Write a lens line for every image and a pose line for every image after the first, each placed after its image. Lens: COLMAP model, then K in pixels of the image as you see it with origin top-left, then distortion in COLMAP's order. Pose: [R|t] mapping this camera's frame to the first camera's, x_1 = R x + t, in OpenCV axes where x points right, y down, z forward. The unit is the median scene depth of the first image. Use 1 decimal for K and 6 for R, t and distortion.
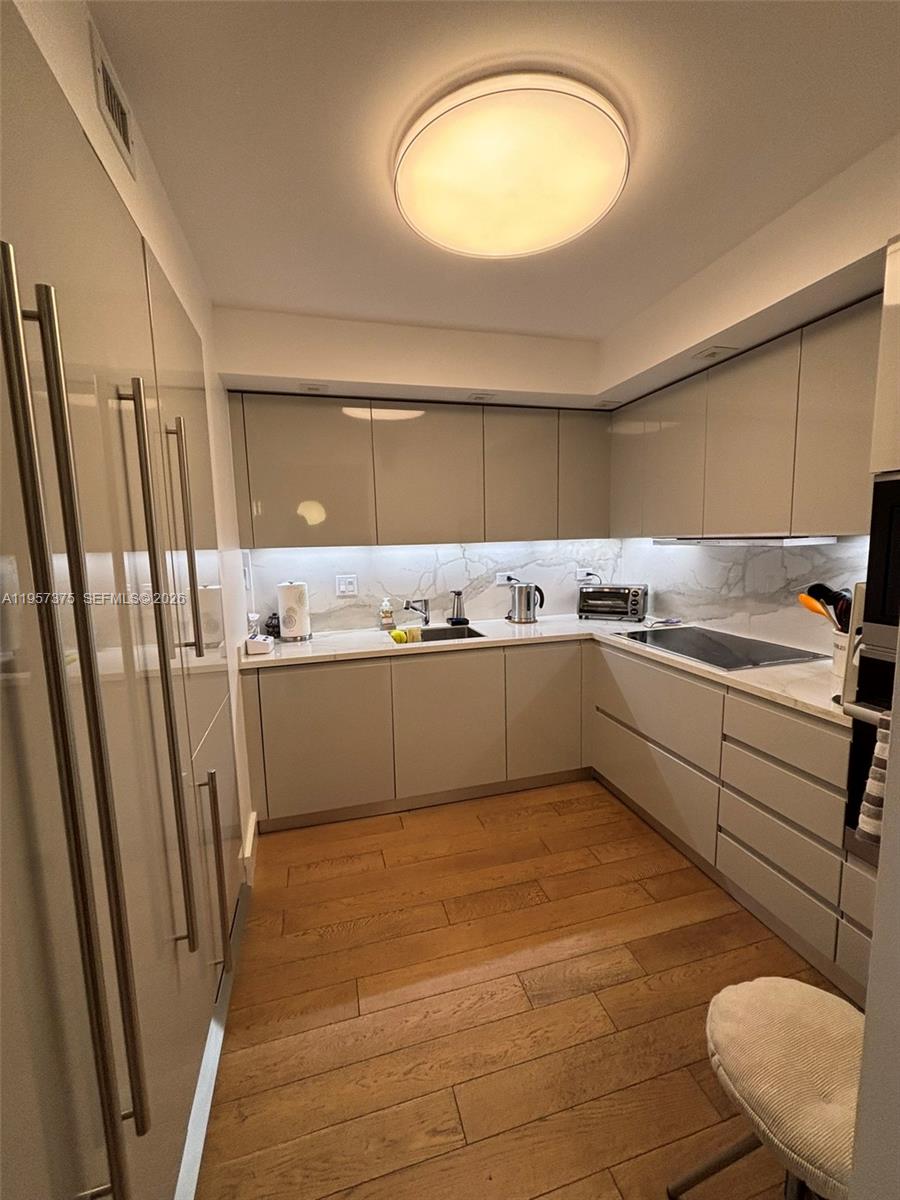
lens RADIAL K [[488.9, 0, 450.9], [0, 488.9, 604.2], [0, 0, 1]] dist [0.010401, -0.000759]
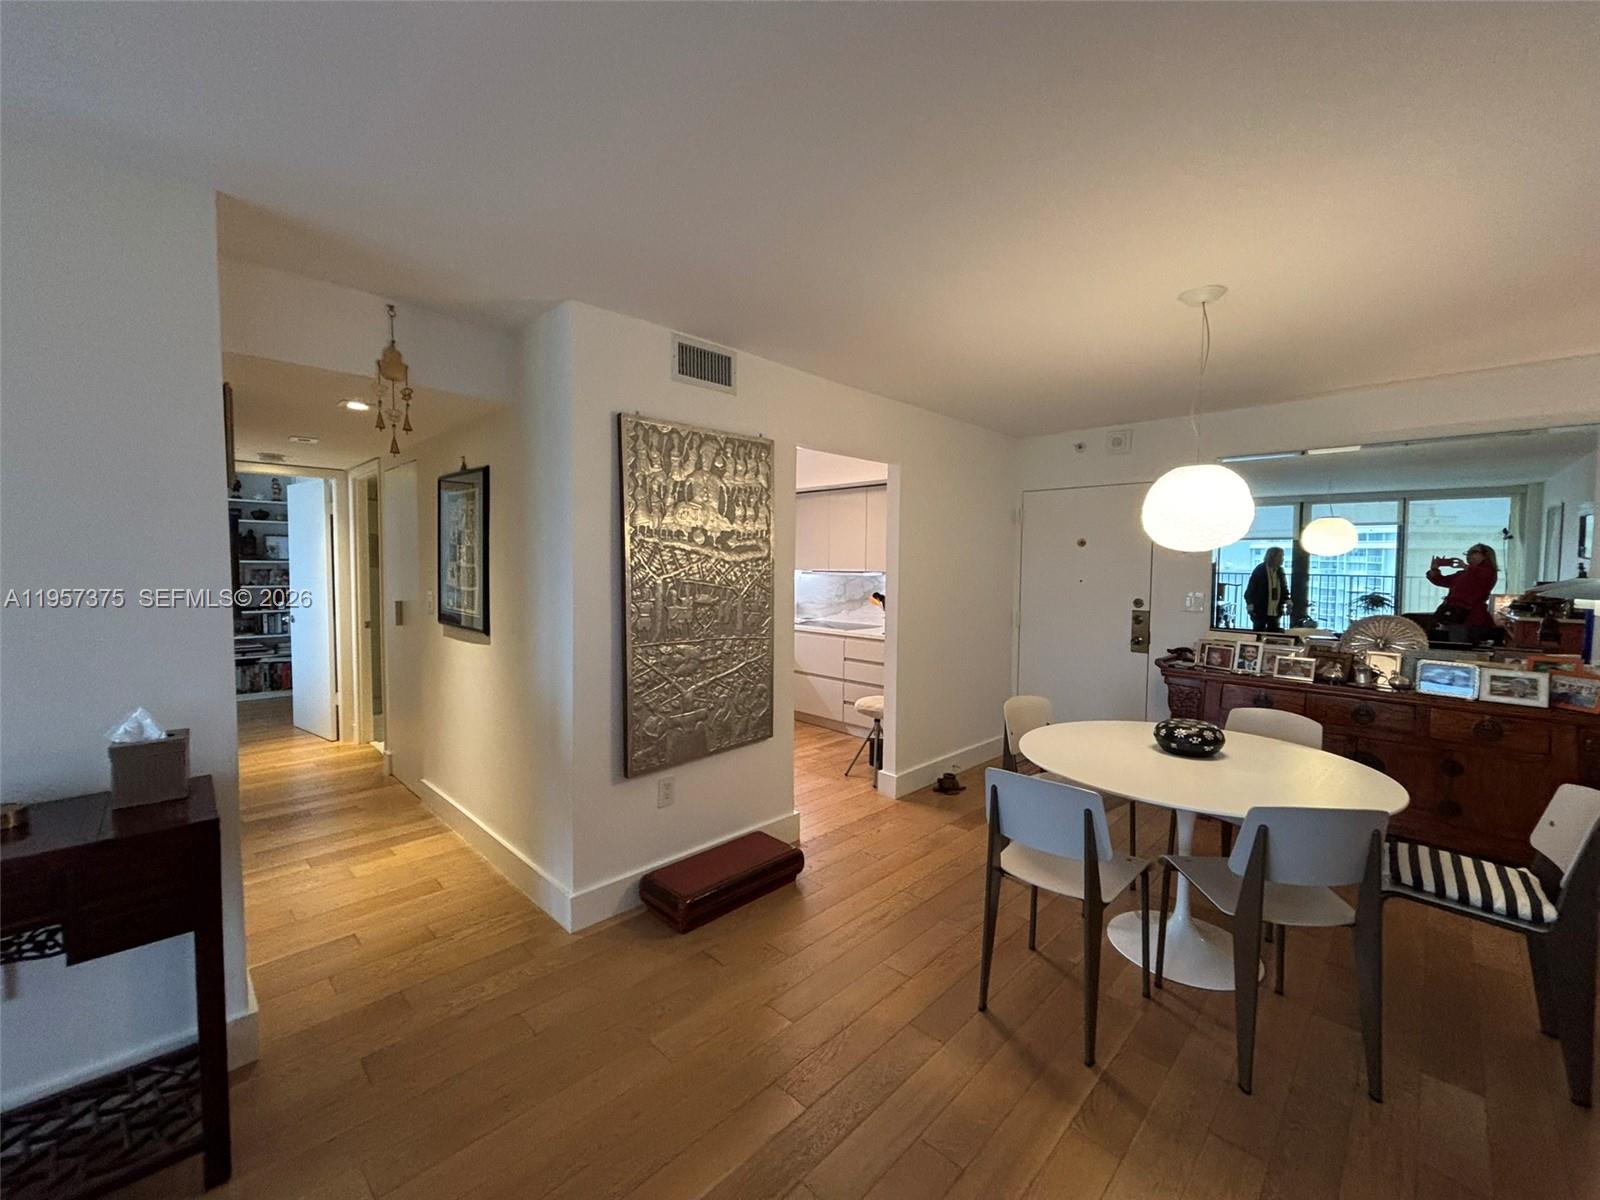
lens RADIAL K [[651.9, 0, 800.6], [0, 651.9, 598.1], [0, 0, 1]] dist [0.010401, -0.000759]
pose [[0.861056, 0.011719, 0.508375, -1.148340], [0.026592, 0.997329, -0.068031, 0.184087], [-0.507814, 0.072097, 0.858444, -1.492155]]
